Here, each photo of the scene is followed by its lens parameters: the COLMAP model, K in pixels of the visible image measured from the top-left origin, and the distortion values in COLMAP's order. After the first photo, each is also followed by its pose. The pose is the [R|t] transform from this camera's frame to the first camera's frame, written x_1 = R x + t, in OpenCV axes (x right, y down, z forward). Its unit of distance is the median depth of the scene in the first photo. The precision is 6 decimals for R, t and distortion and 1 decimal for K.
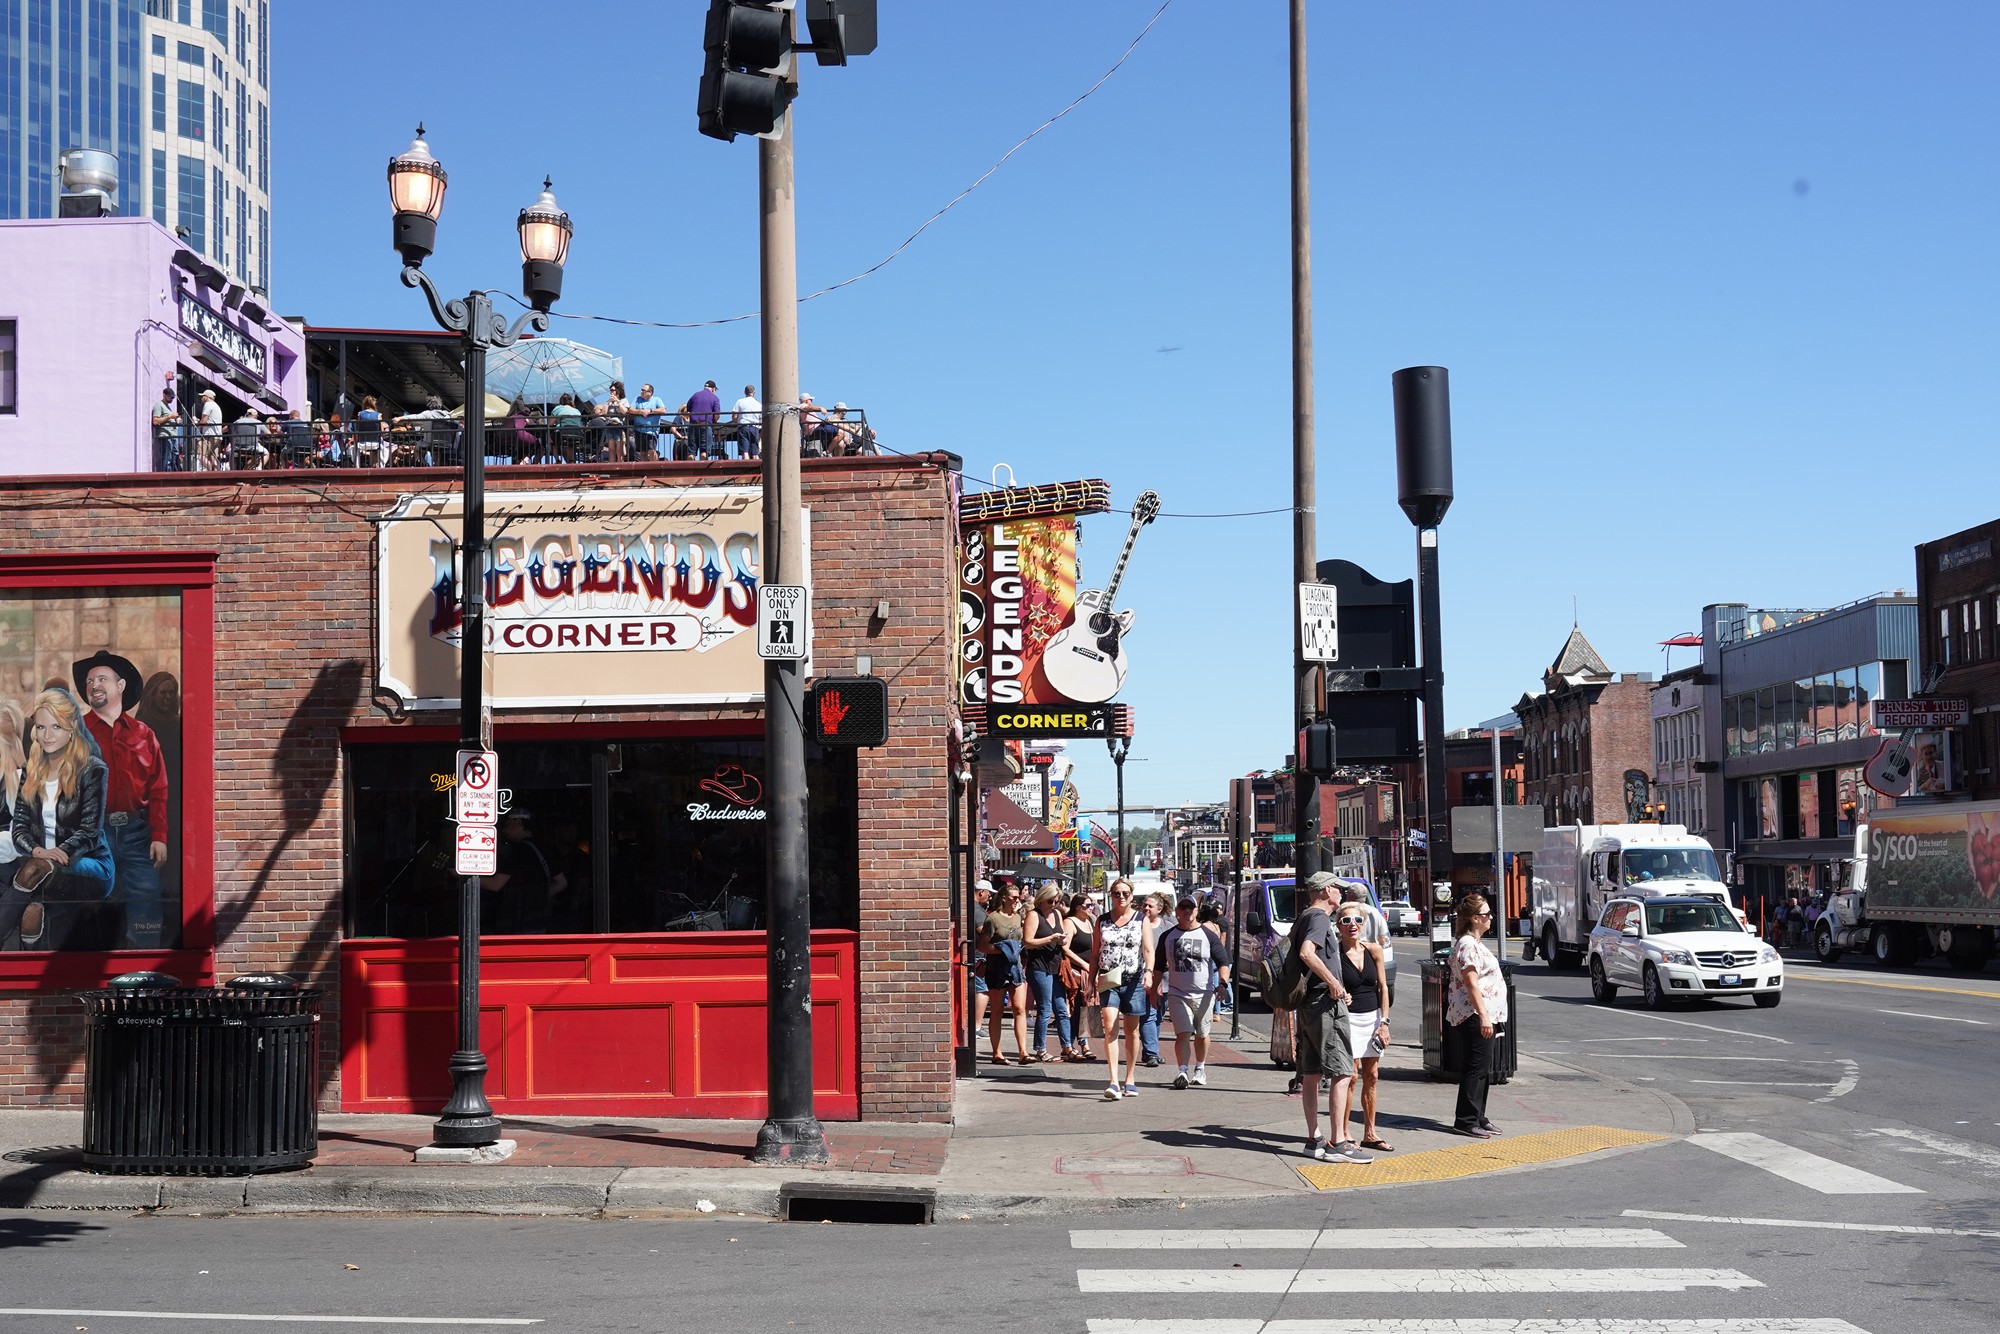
lens RADIAL K [[2207.0, 0, 970.0], [0, 2207.0, 805.9], [0, 0, 1]] dist [-0.008268, 0.000000]
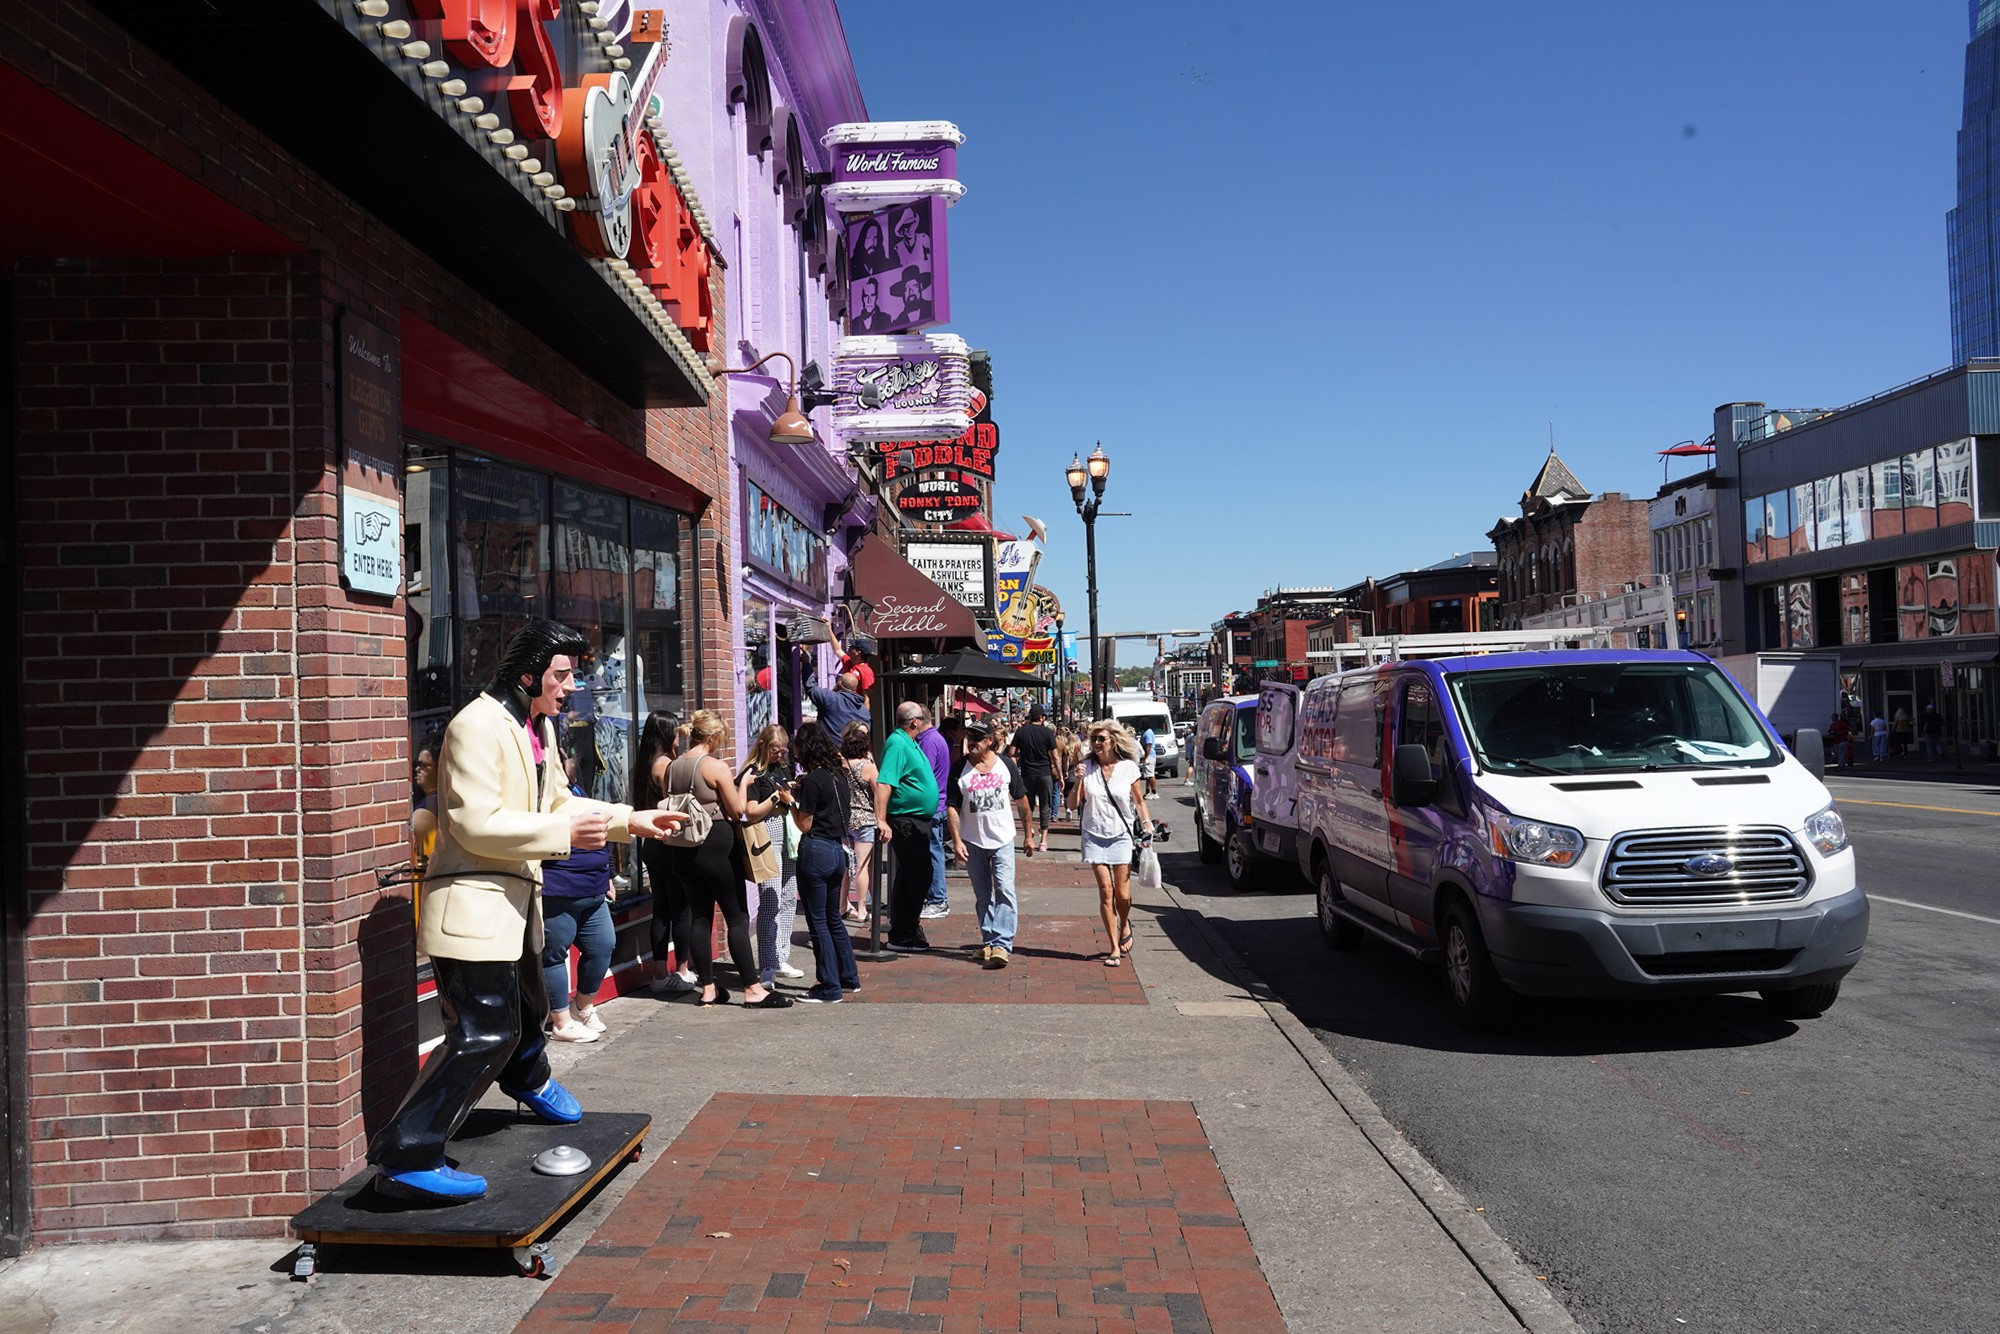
lens RADIAL K [[1616.1, 0, 992.0], [0, 1616.1, 679.4], [0, 0, 1]] dist [-0.031019, 0.032611]
pose [[0.999796, -0.015151, -0.013346, 0.033815], [0.015341, 0.999780, 0.014279, 0.017229], [0.013127, -0.014481, 0.999809, 0.390171]]
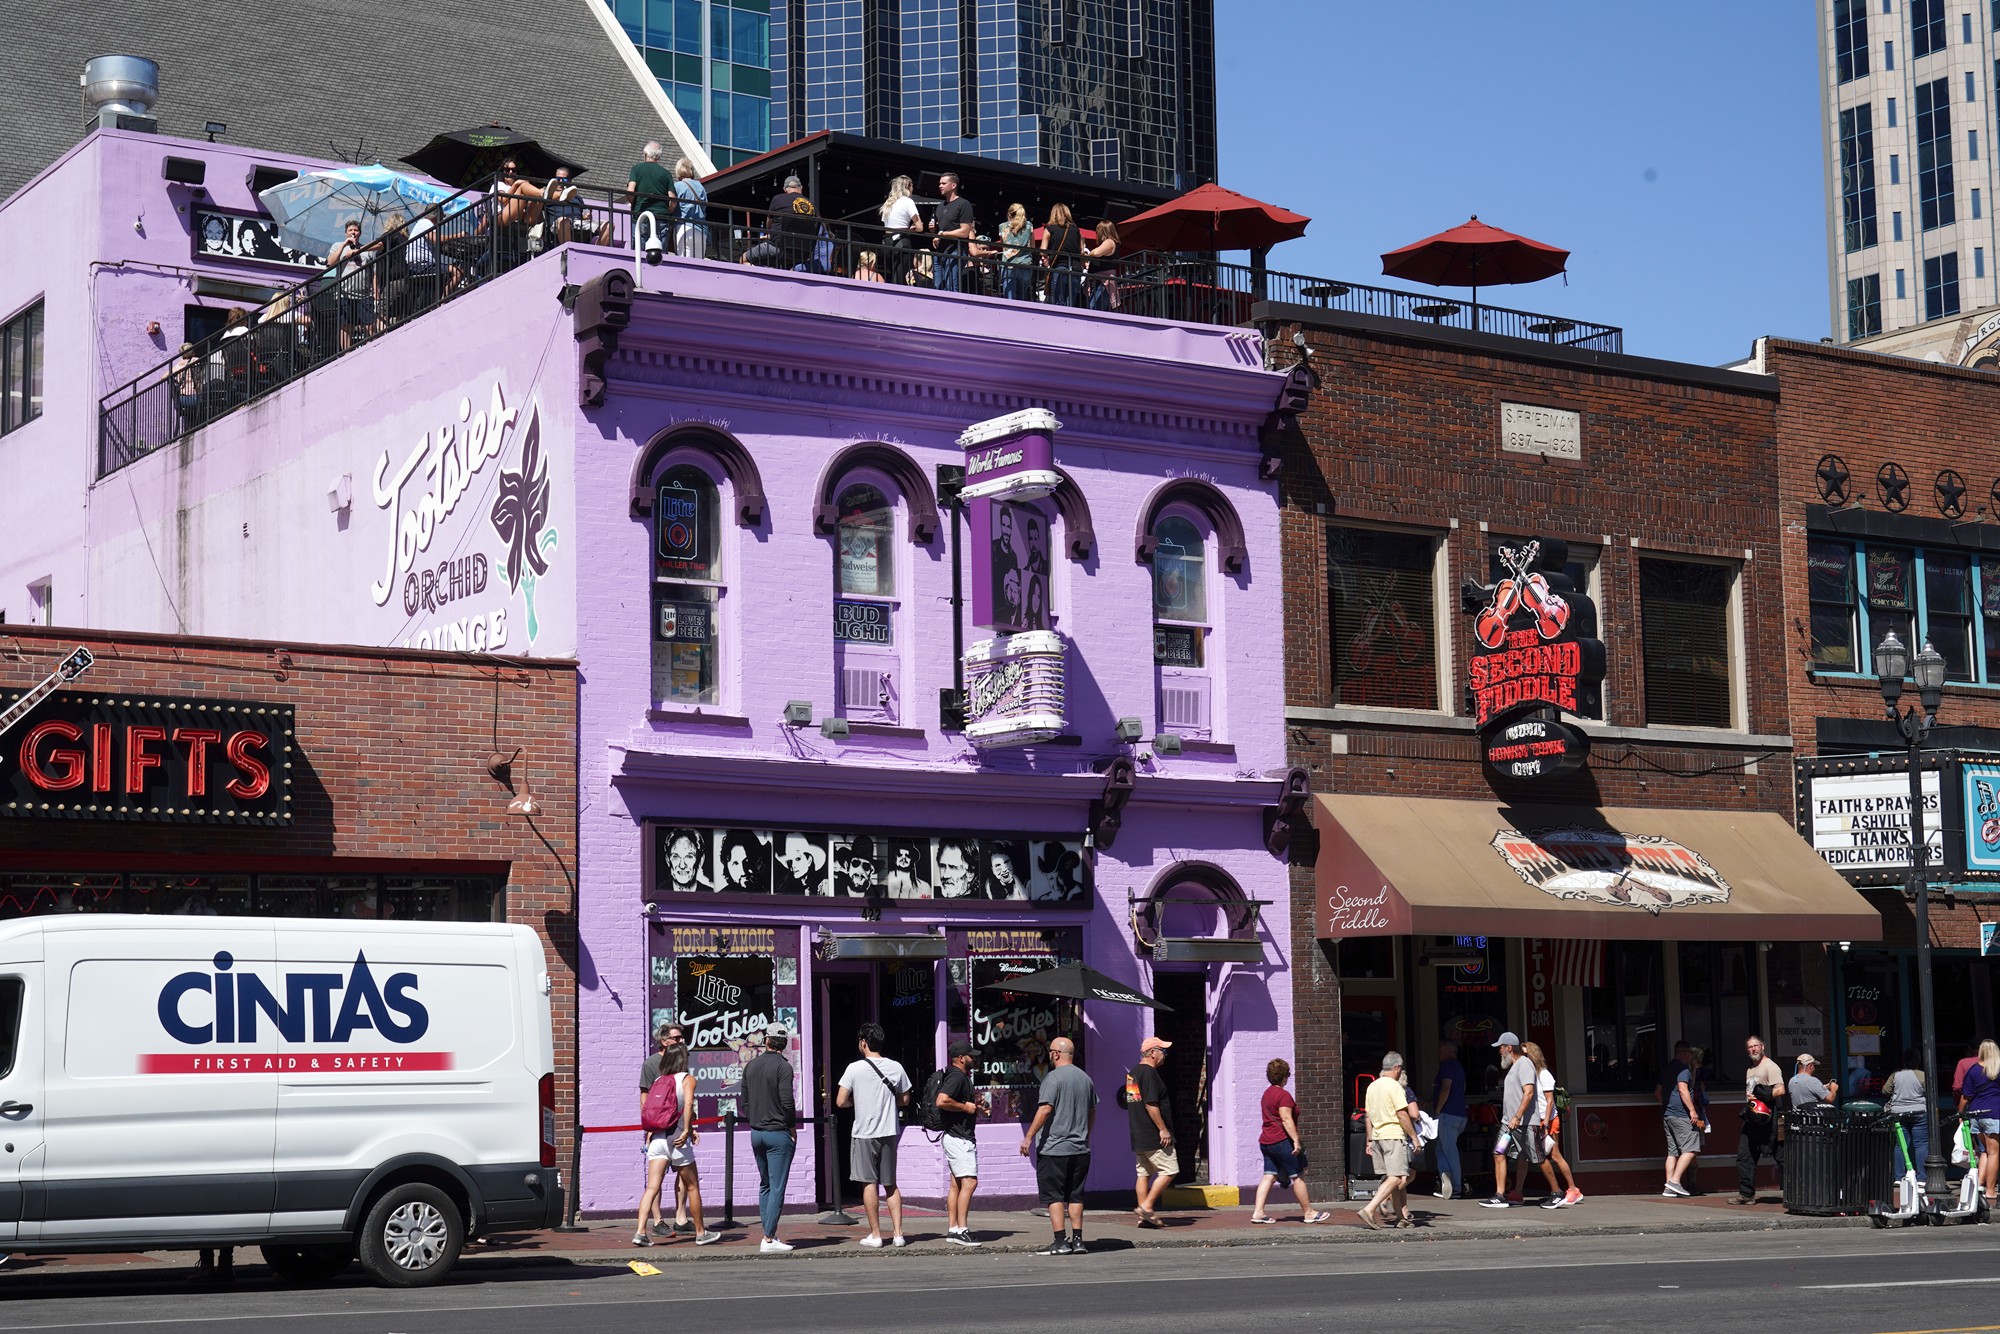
lens RADIAL K [[3327.0, 0, 964.1], [0, 3327.0, 696.6], [0, 0, 1]] dist [0.010157, 0.000000]
pose [[0.531659, -0.091170, -0.842037, 0.414611], [0.033643, 0.995678, -0.086564, 0.018916], [0.846290, 0.017694, 0.532428, 0.371784]]
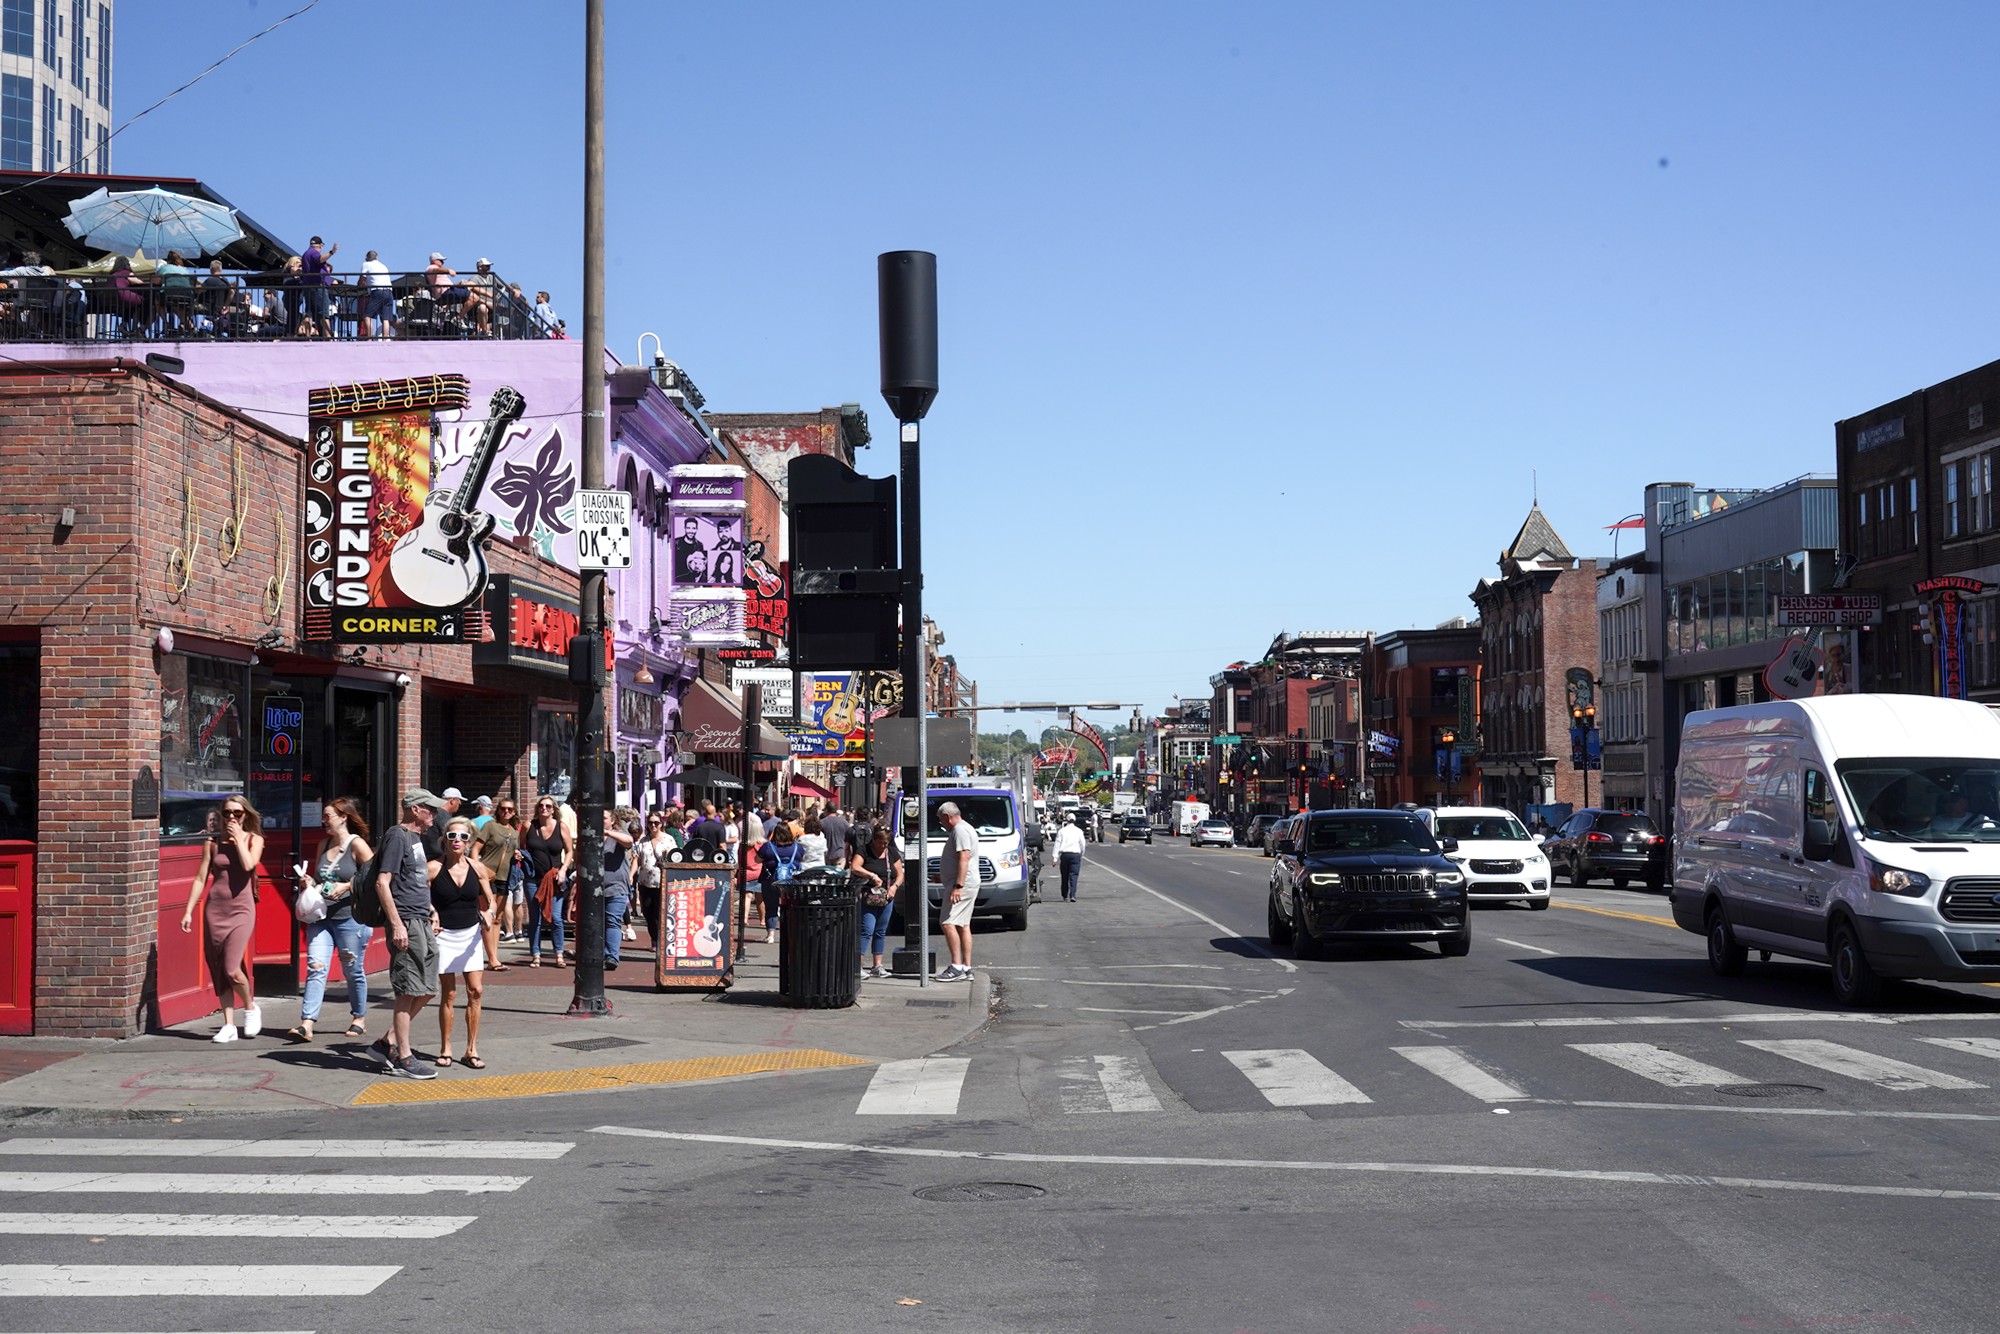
lens RADIAL K [[2555.2, 0, 993.5], [0, 2555.2, 669.5], [0, 0, 1]] dist [0.005626, 0.000000]
pose [[0.999933, 0.011355, 0.002353, 0.090854], [-0.011330, 0.999879, -0.010634, -0.003200], [-0.002473, 0.010607, 0.999941, -0.034933]]
